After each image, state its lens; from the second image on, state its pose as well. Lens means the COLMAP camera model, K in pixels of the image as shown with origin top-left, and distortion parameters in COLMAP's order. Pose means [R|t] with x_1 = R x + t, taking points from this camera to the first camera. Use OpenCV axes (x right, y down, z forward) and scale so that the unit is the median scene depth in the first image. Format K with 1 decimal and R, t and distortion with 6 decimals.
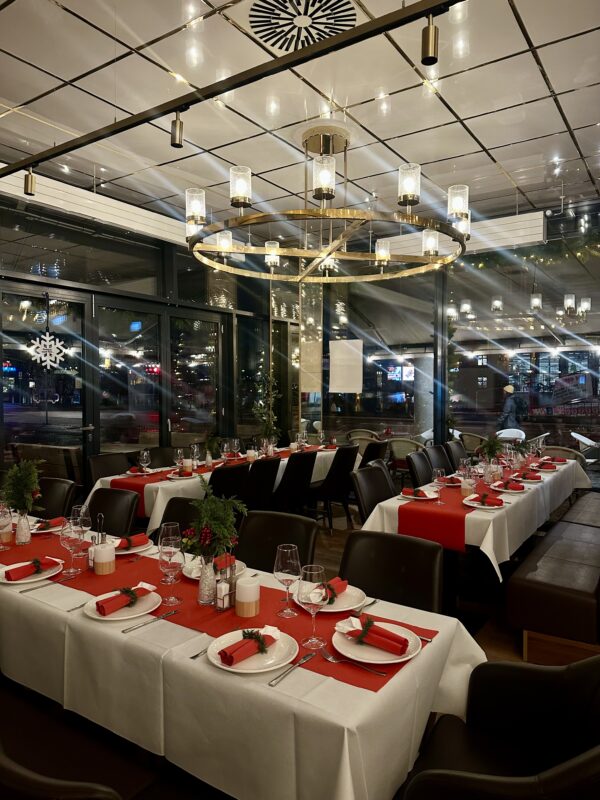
lens RADIAL K [[561.1, 0, 300.0], [0, 561.1, 400.0], [0, 0, 1]] dist [0.133571, -0.232489]
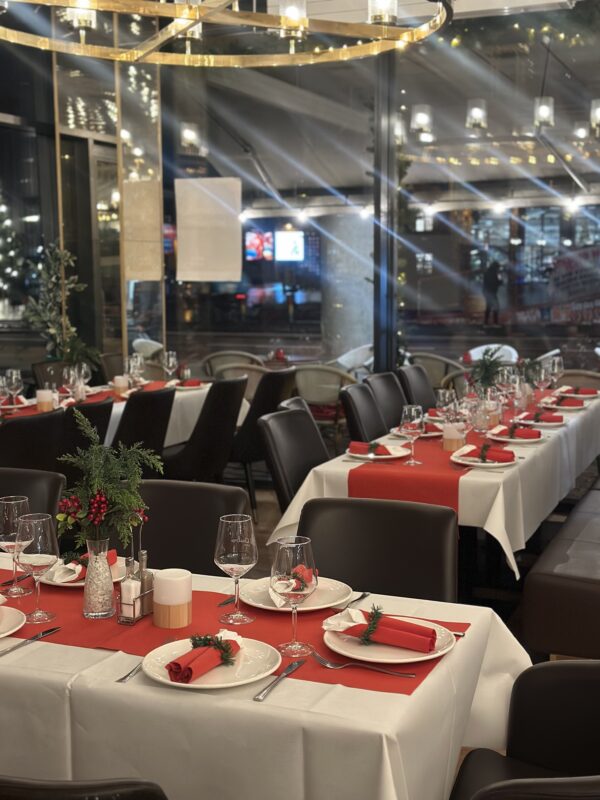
lens RADIAL K [[1145.0, 0, 300.0], [0, 1145.0, 400.0], [0, 0, 1]] dist [0.161650, -0.050301]
pose [[0.976945, -0.027482, 0.211717, -0.102603], [0.009418, 0.996262, 0.085864, 0.010801], [-0.213286, -0.081891, 0.973552, -0.113832]]
